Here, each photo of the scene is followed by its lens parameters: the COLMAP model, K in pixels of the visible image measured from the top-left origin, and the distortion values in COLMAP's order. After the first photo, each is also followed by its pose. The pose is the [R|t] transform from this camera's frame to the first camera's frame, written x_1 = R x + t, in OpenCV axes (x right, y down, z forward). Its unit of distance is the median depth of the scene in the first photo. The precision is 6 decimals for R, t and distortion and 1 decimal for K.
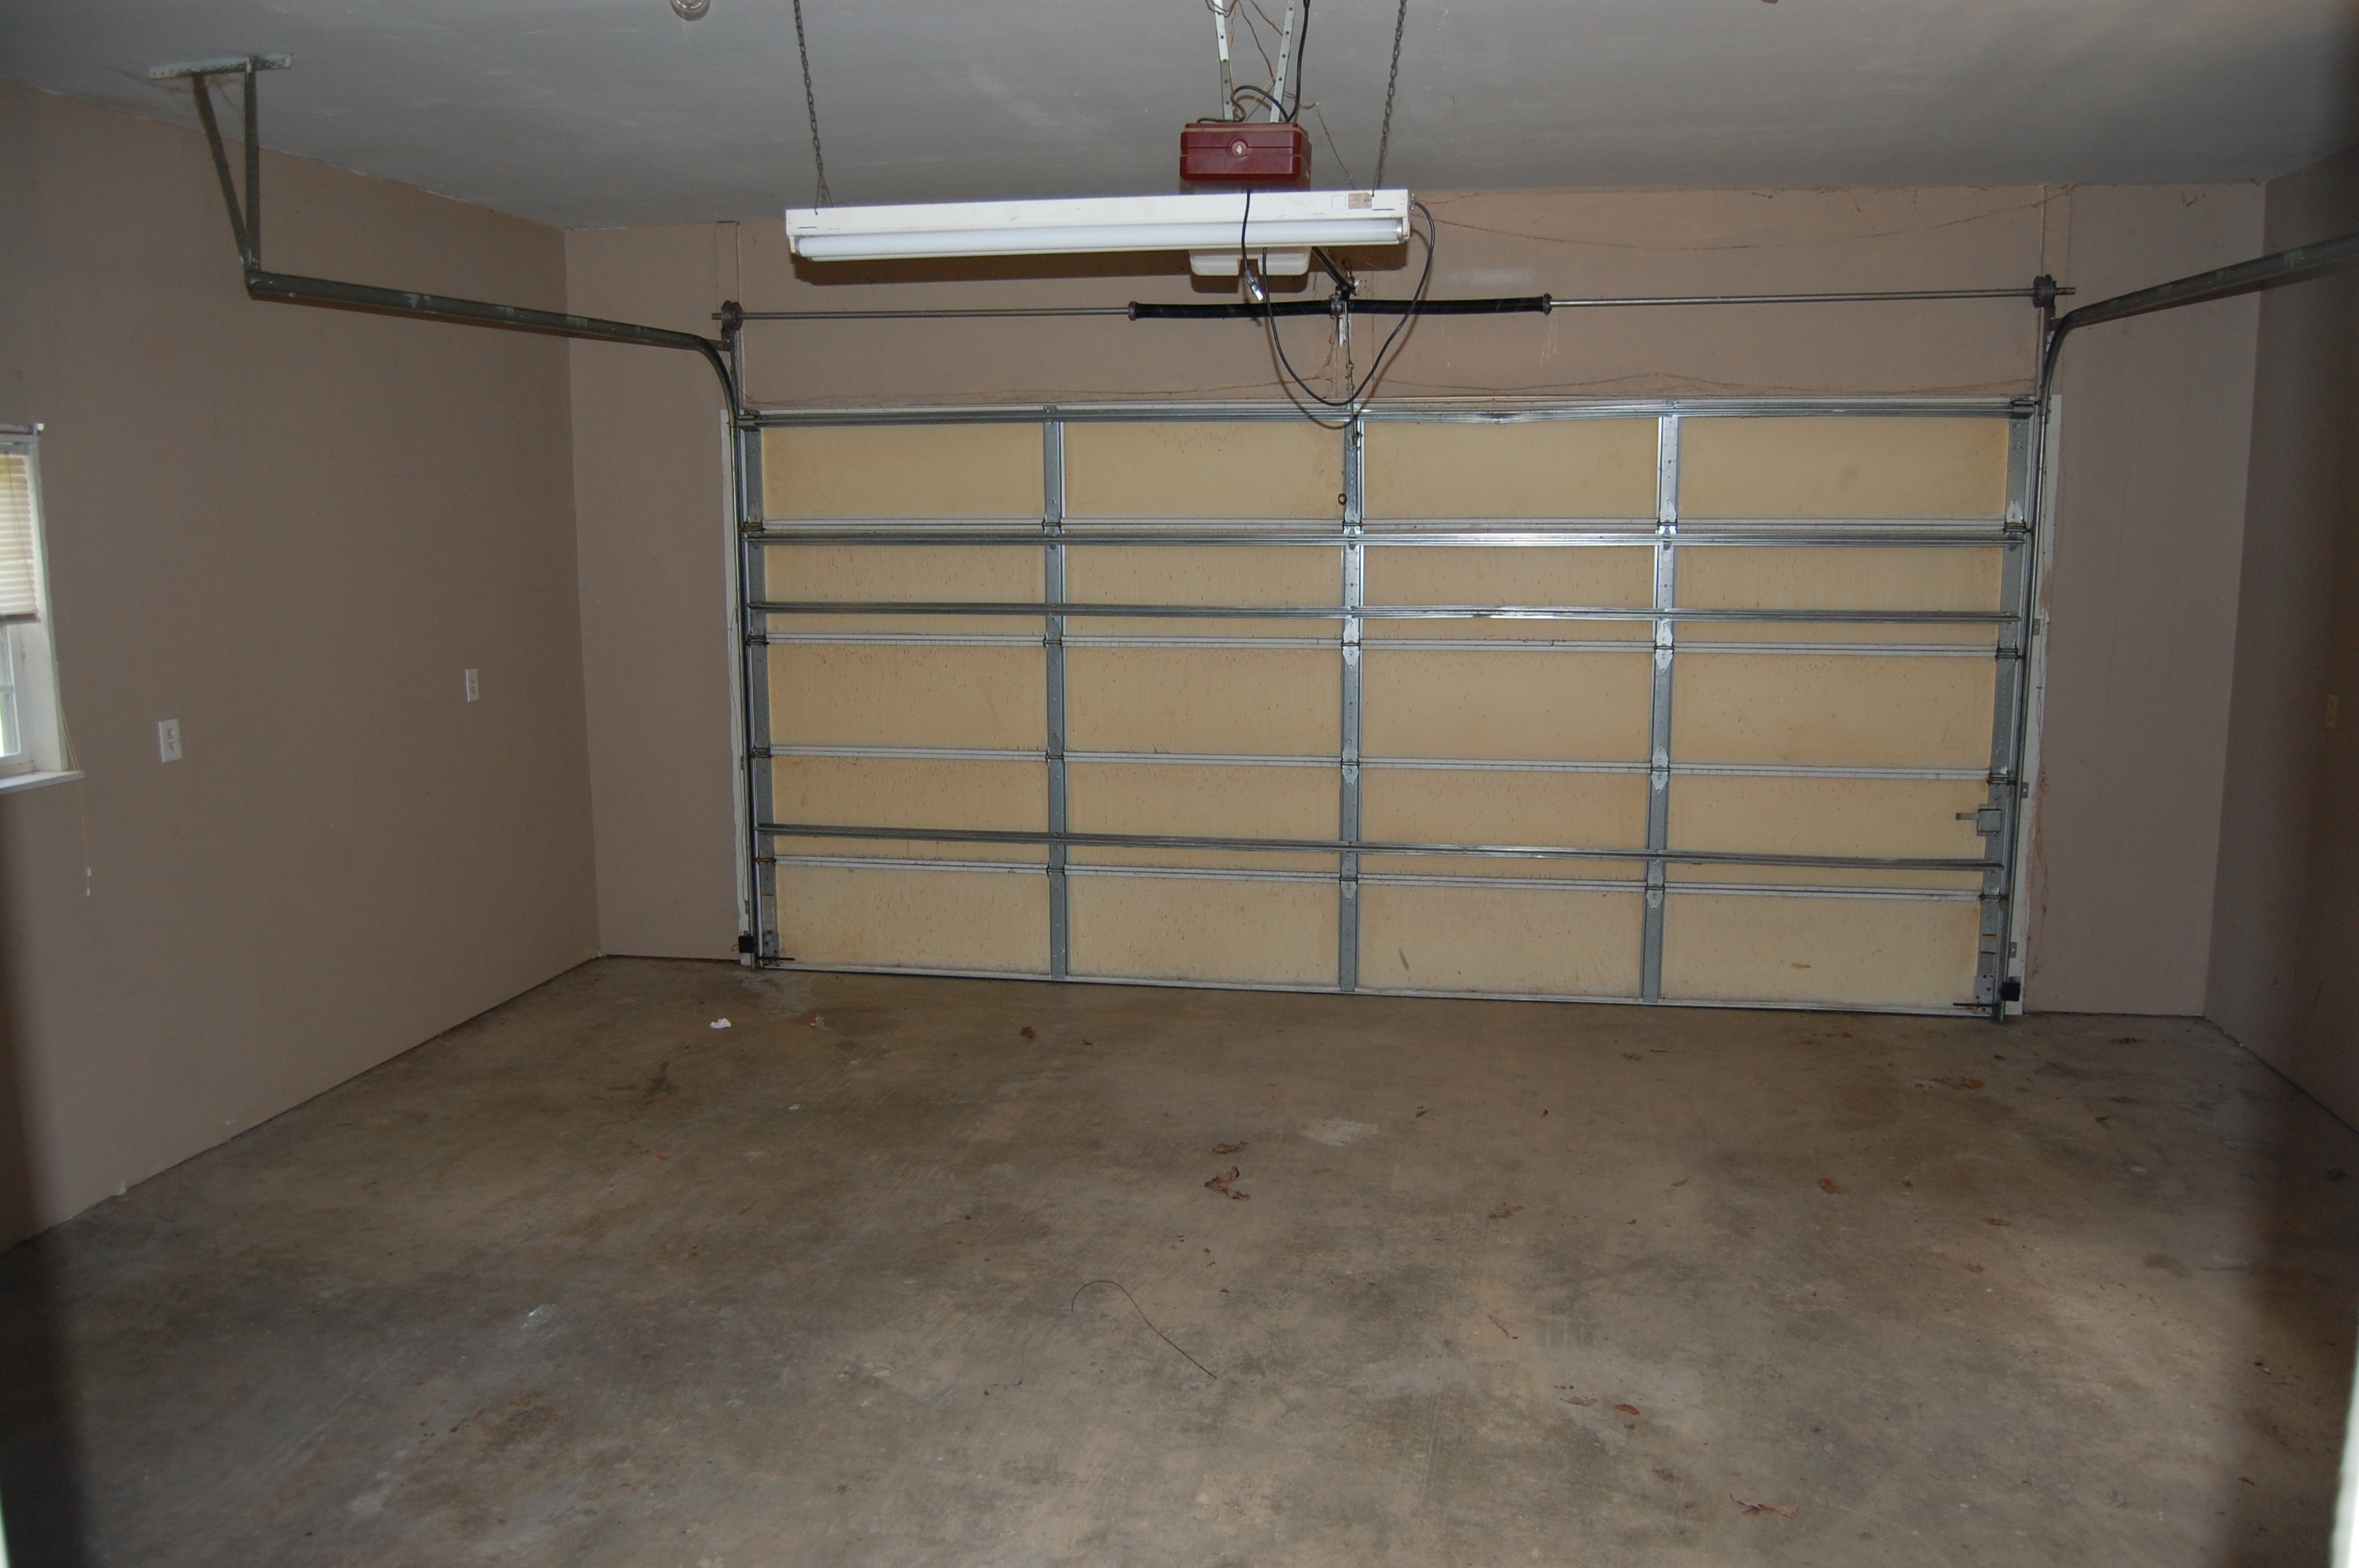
lens RADIAL K [[1837.5, 0, 1188.1], [0, 1837.5, 782.5], [0, 0, 1]] dist [-0.100828, 0.047065]
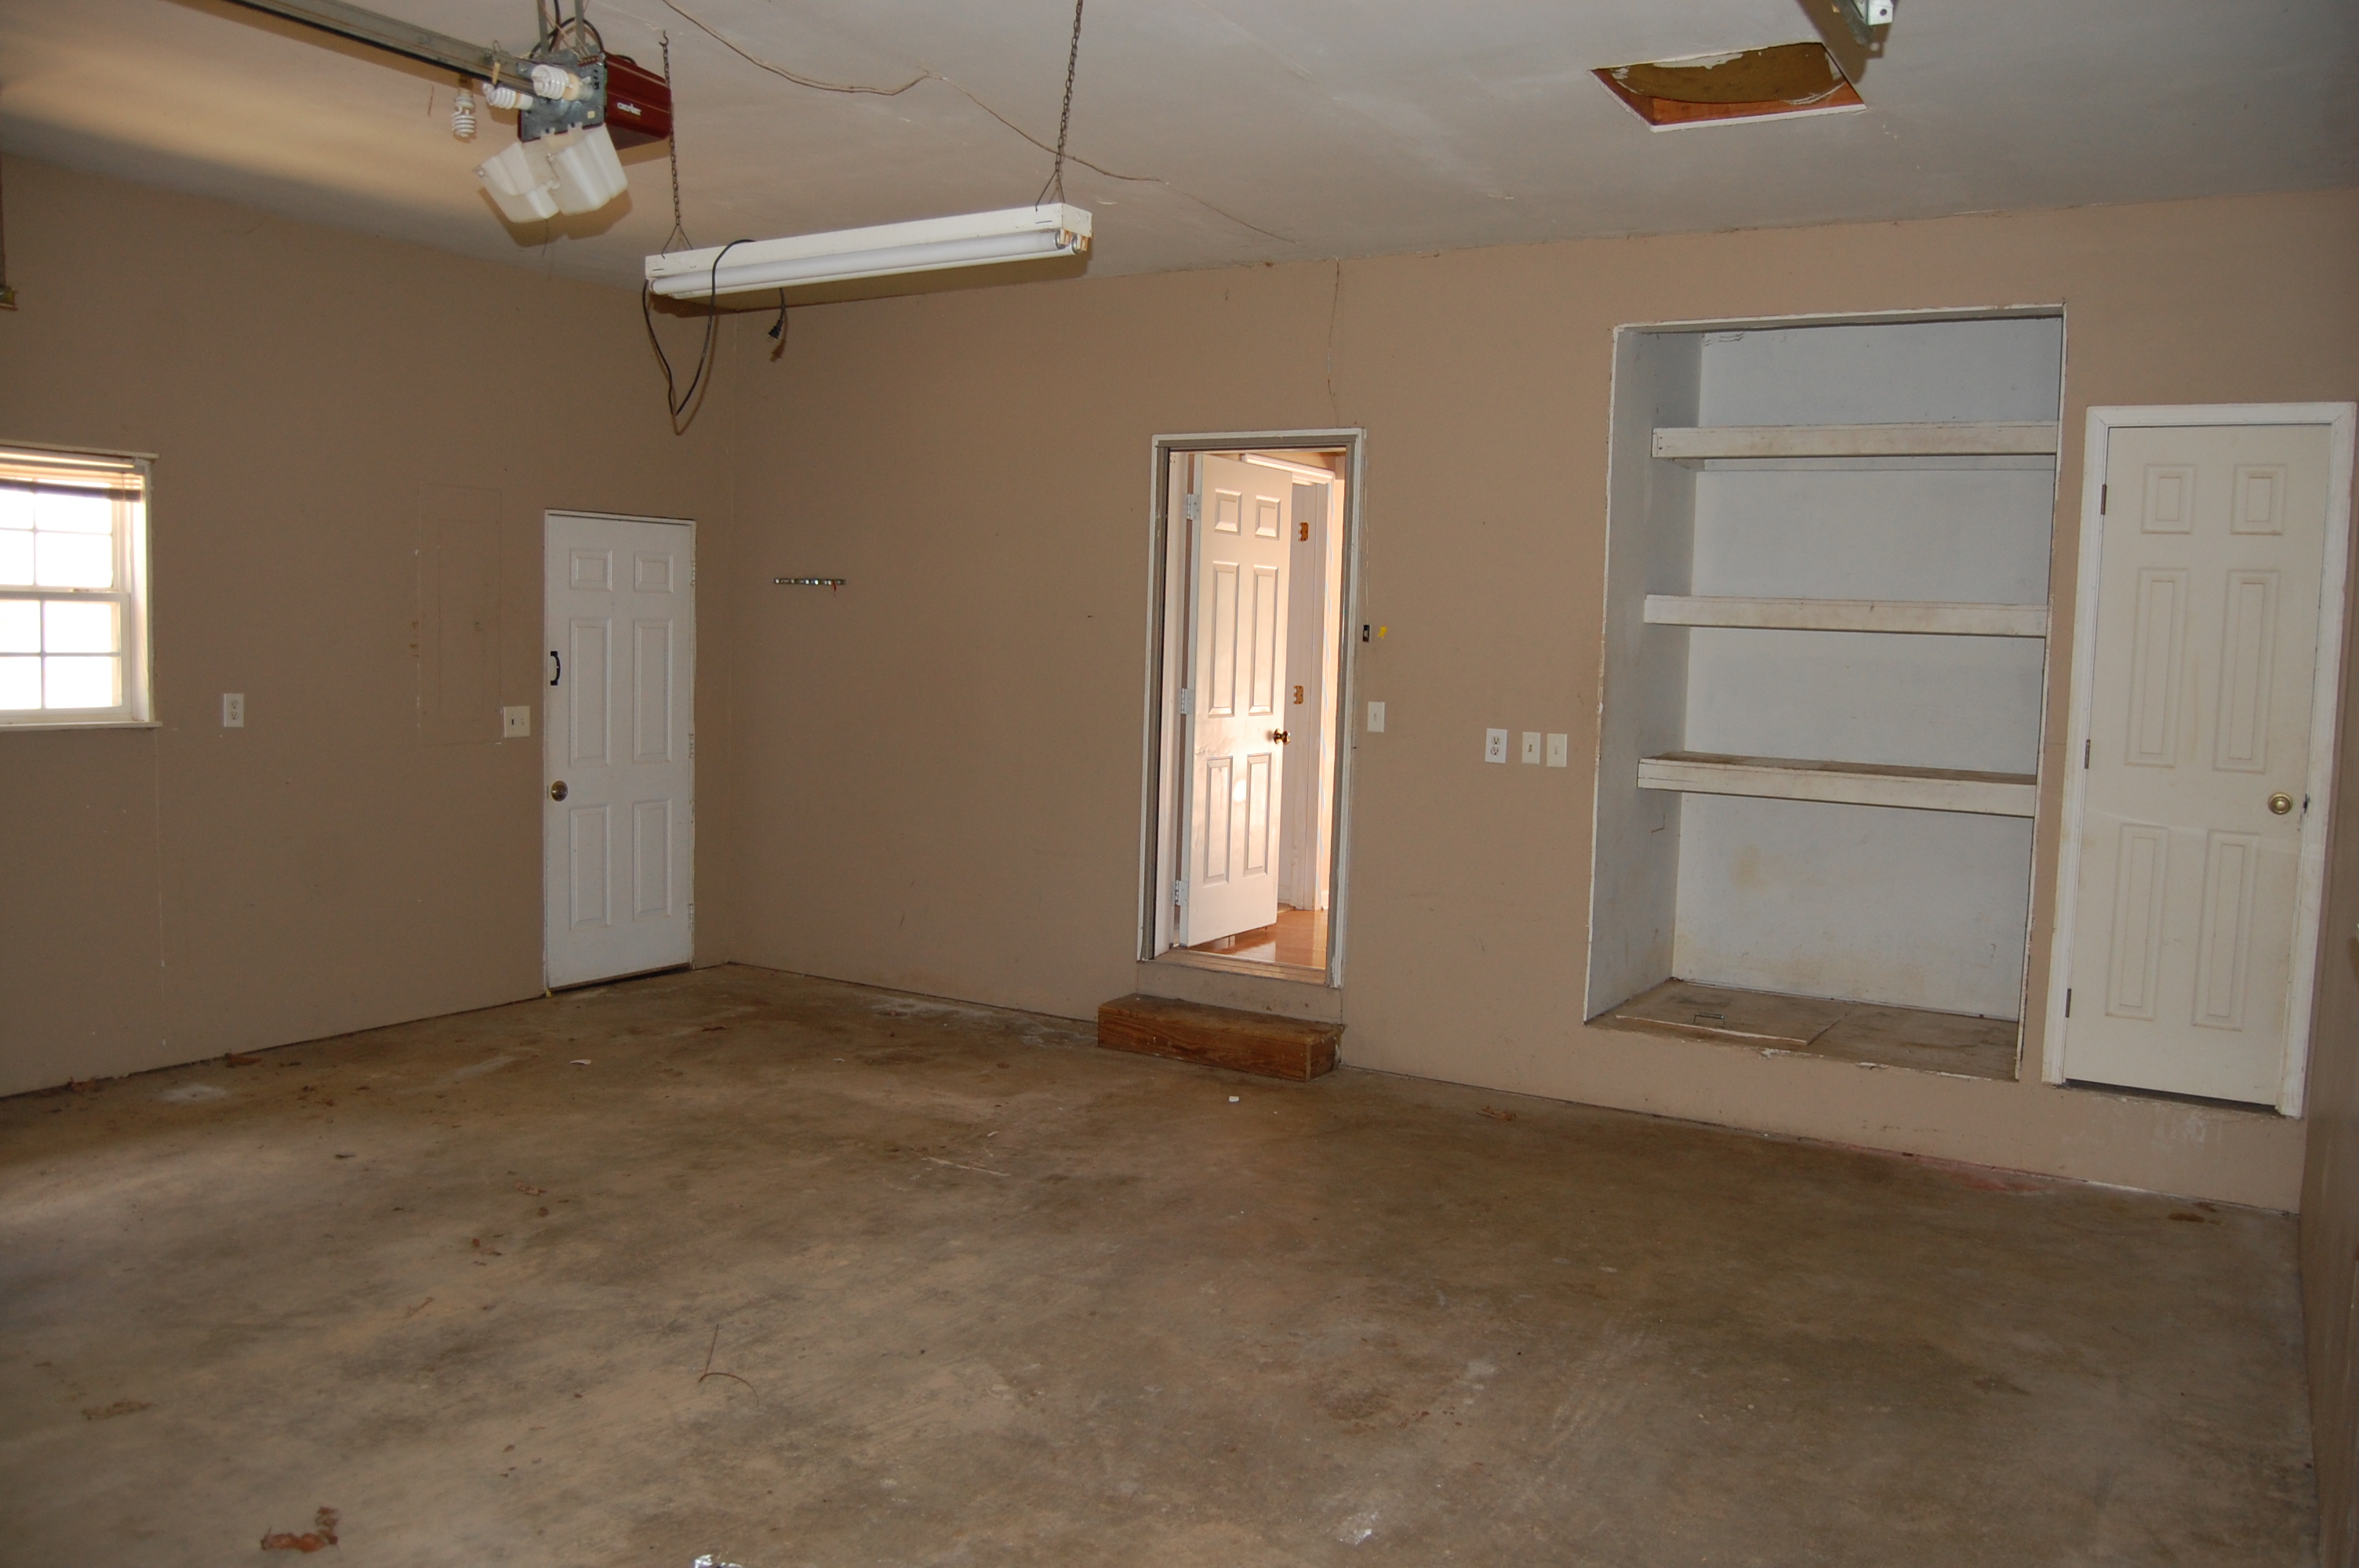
lens RADIAL K [[1837.5, 0, 1188.1], [0, 1837.5, 782.5], [0, 0, 1]] dist [-0.100828, 0.047065]
pose [[-0.933022, -0.052914, 0.355908, -0.556193], [0.029213, 0.974723, 0.221497, -0.187787], [-0.358632, 0.217059, -0.907892, 1.674618]]
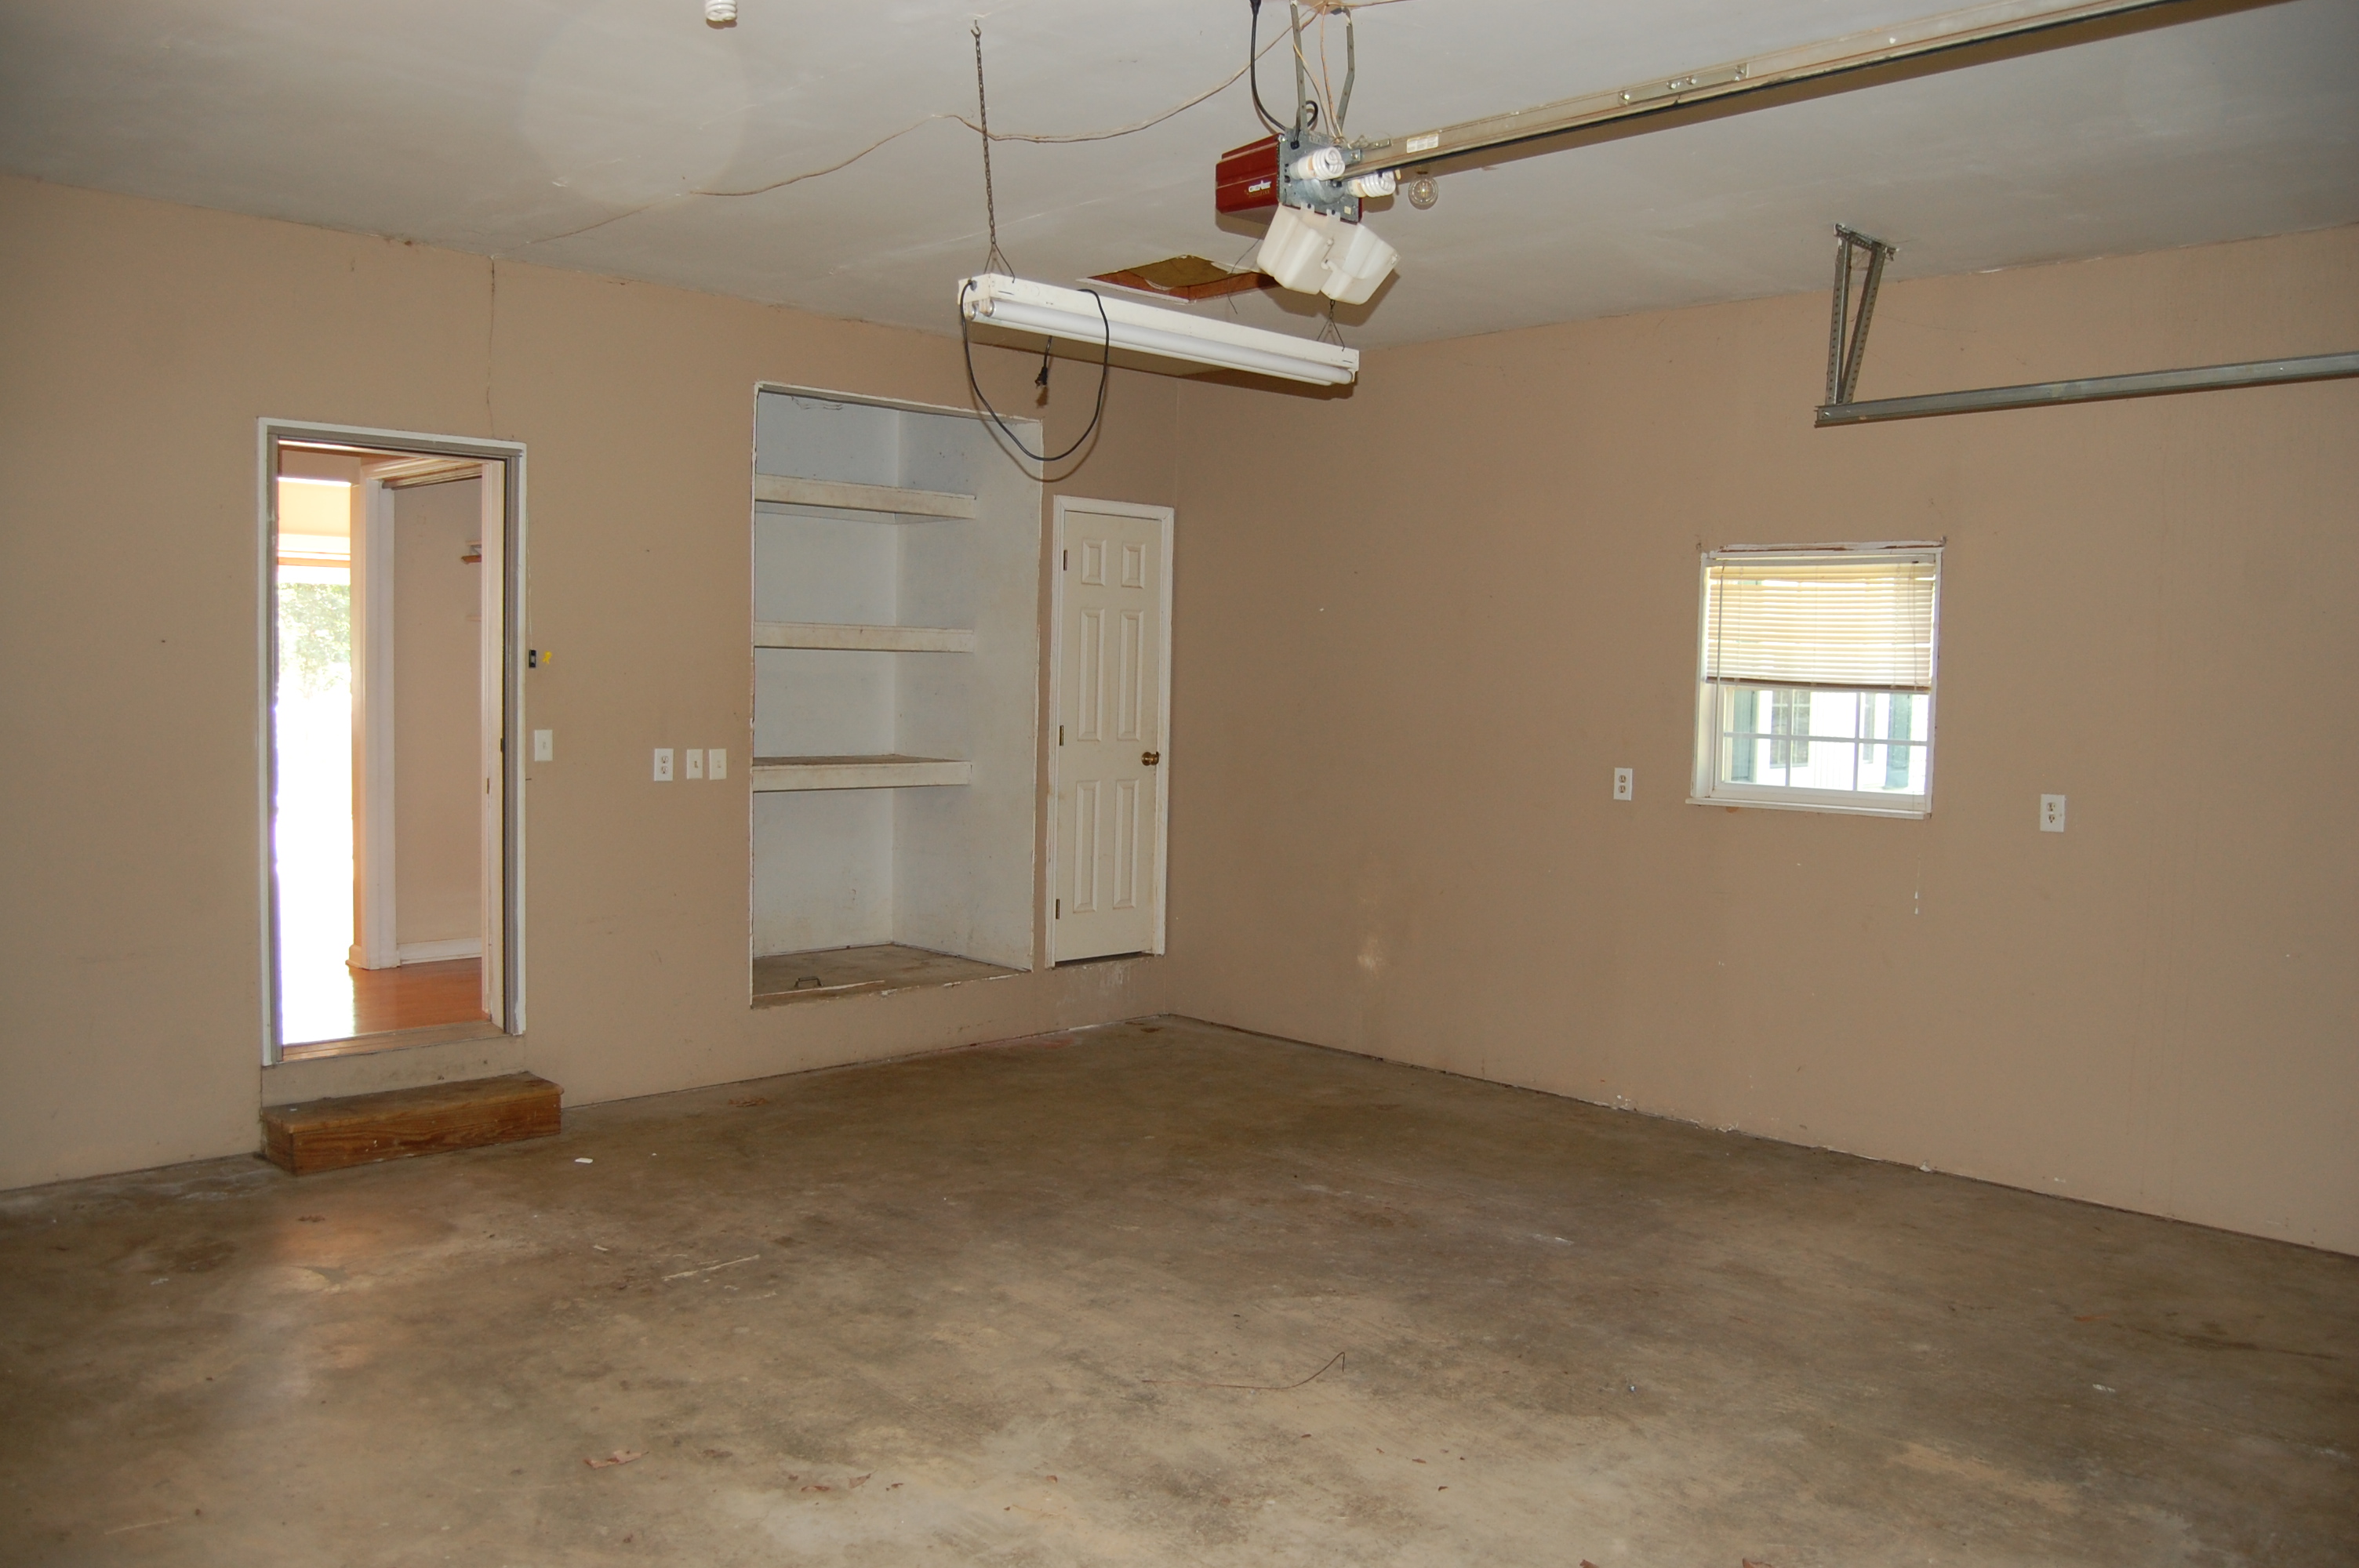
lens RADIAL K [[1837.5, 0, 1188.1], [0, 1837.5, 782.5], [0, 0, 1]] dist [-0.100828, 0.047065]
pose [[-0.572873, 0.041924, -0.818571, 0.794297], [-0.144347, 0.977922, 0.151106, -0.162502], [0.806833, 0.204723, -0.554174, 1.439752]]
